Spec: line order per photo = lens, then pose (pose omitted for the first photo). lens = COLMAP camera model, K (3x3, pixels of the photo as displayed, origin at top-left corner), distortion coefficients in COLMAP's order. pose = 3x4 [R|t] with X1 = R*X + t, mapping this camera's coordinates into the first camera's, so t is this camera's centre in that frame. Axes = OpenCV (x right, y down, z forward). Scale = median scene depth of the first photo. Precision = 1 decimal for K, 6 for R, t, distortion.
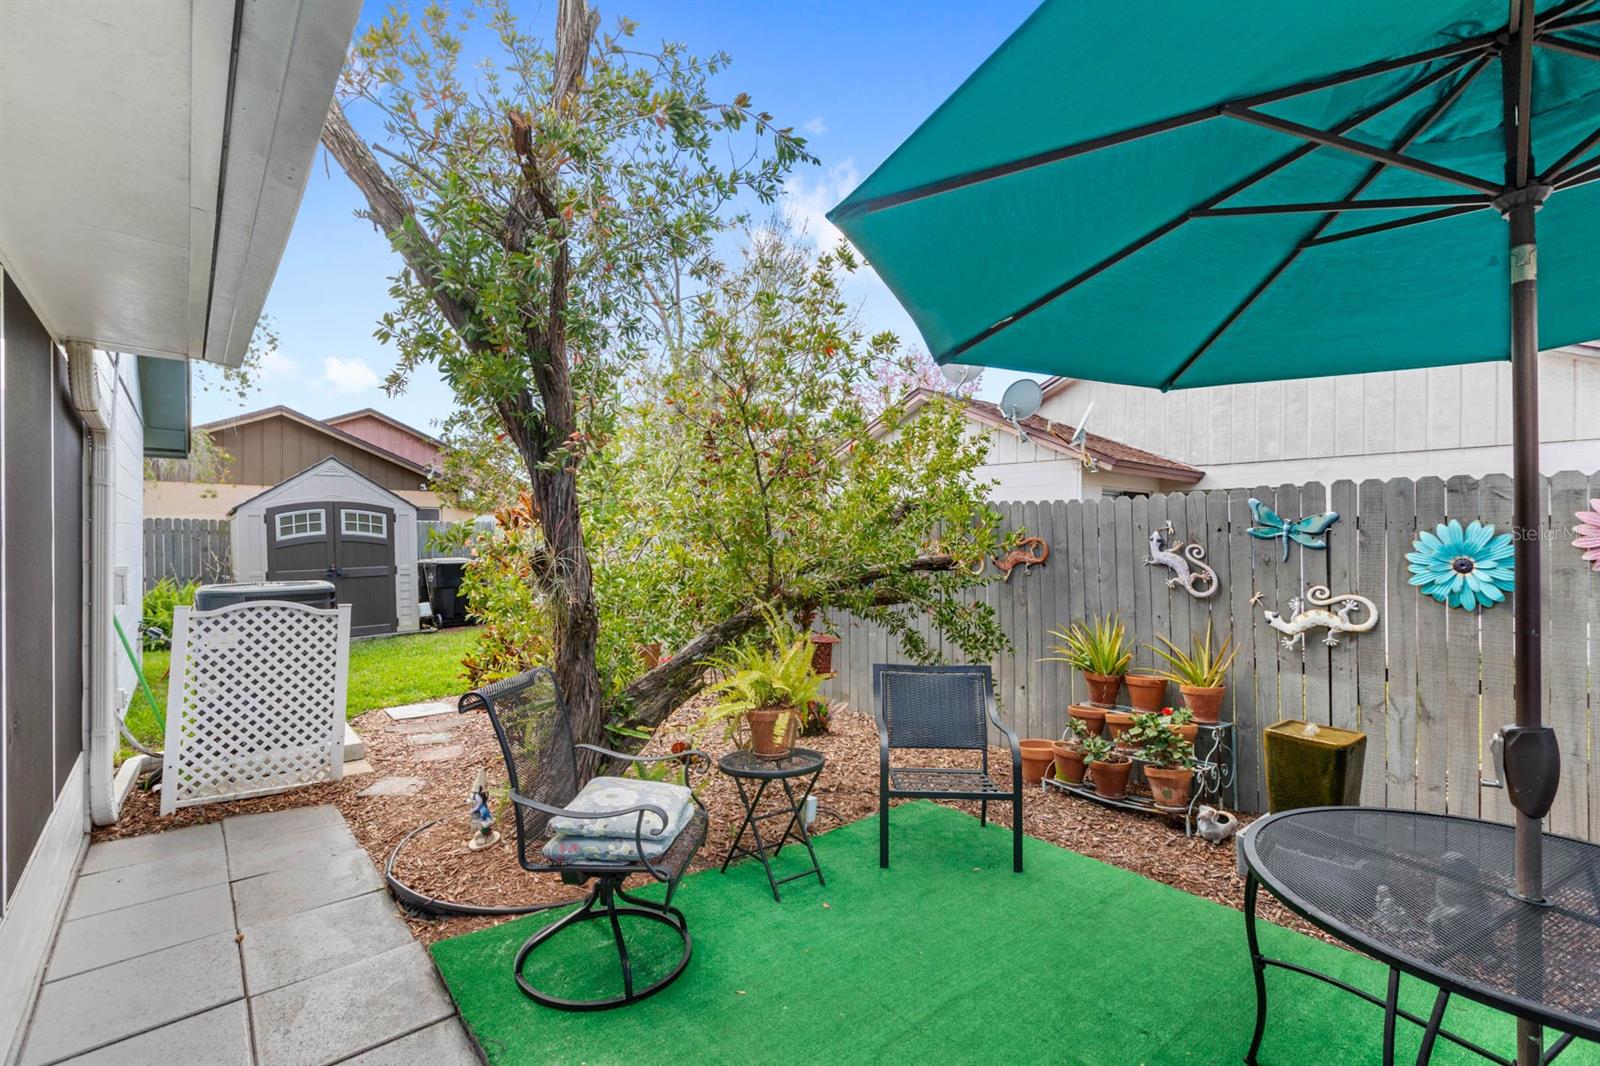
lens RADIAL K [[727.8, 0, 801.4], [0, 727.8, 532.9], [0, 0, 1]] dist [0.002169, 0.000296]
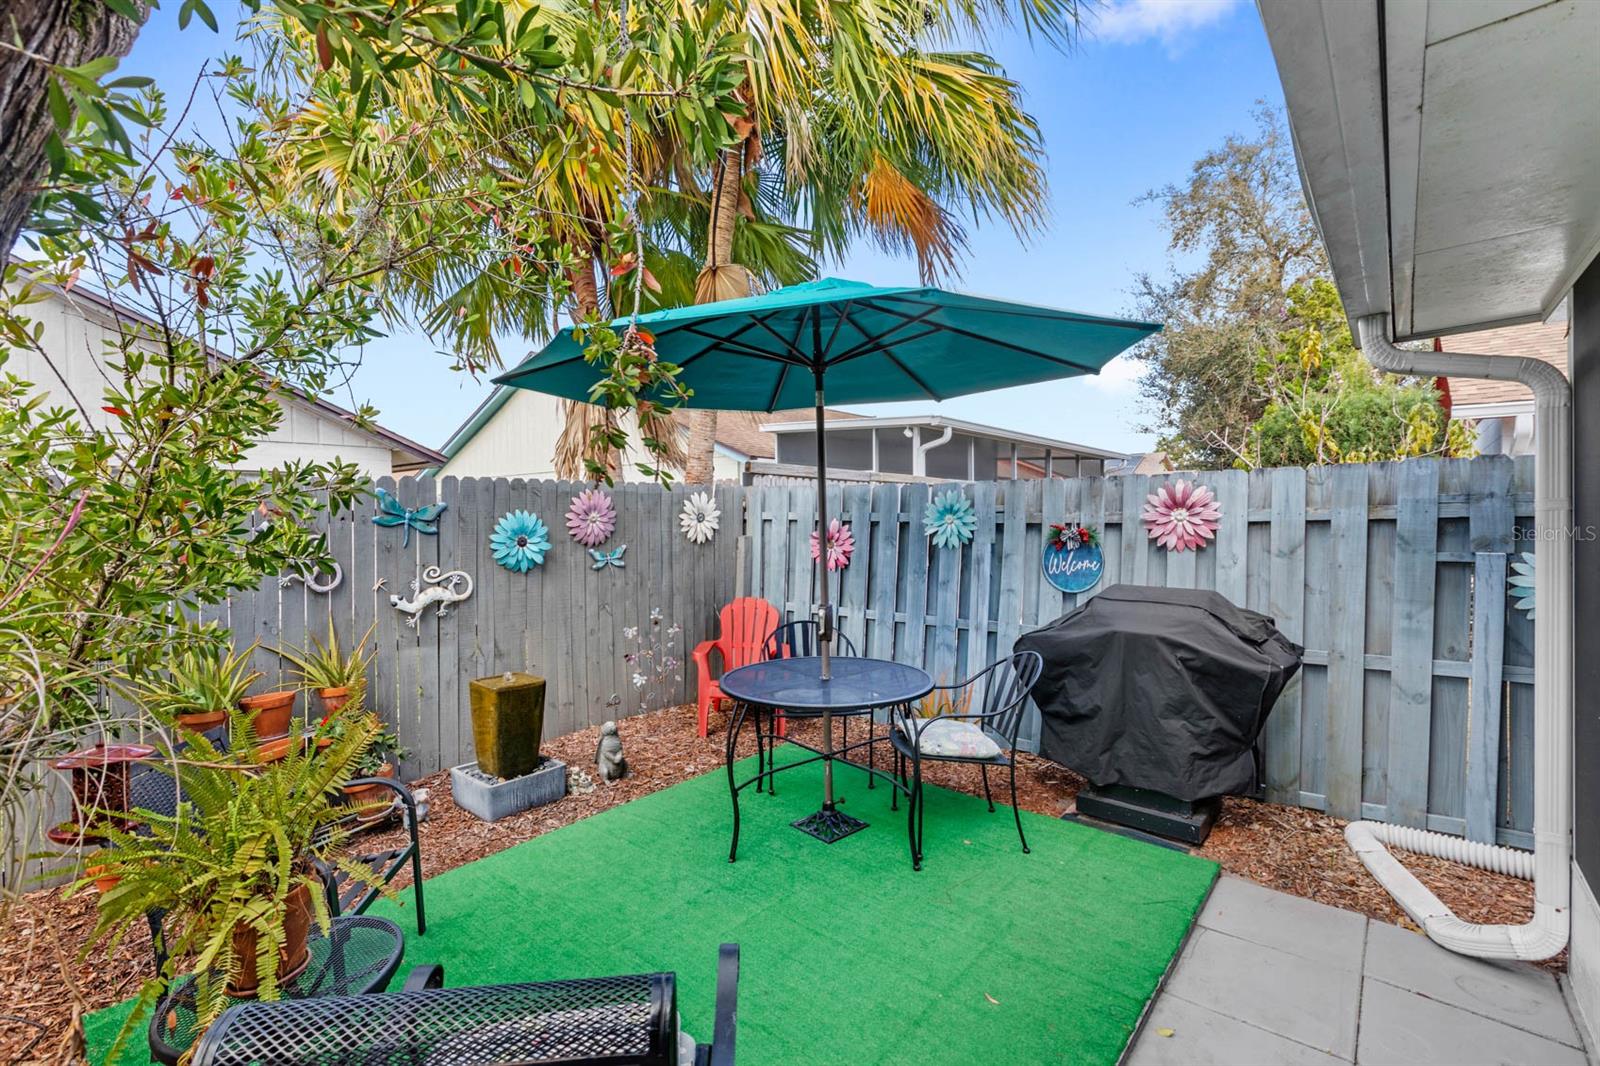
lens RADIAL K [[727.8, 0, 799.8], [0, 727.8, 518.2], [0, 0, 1]] dist [0.002169, 0.000296]
pose [[-0.182920, -0.015484, 0.983006, -0.535359], [0.005217, 0.999847, 0.016720, -0.019892], [-0.983114, 0.008187, -0.182811, 0.650376]]
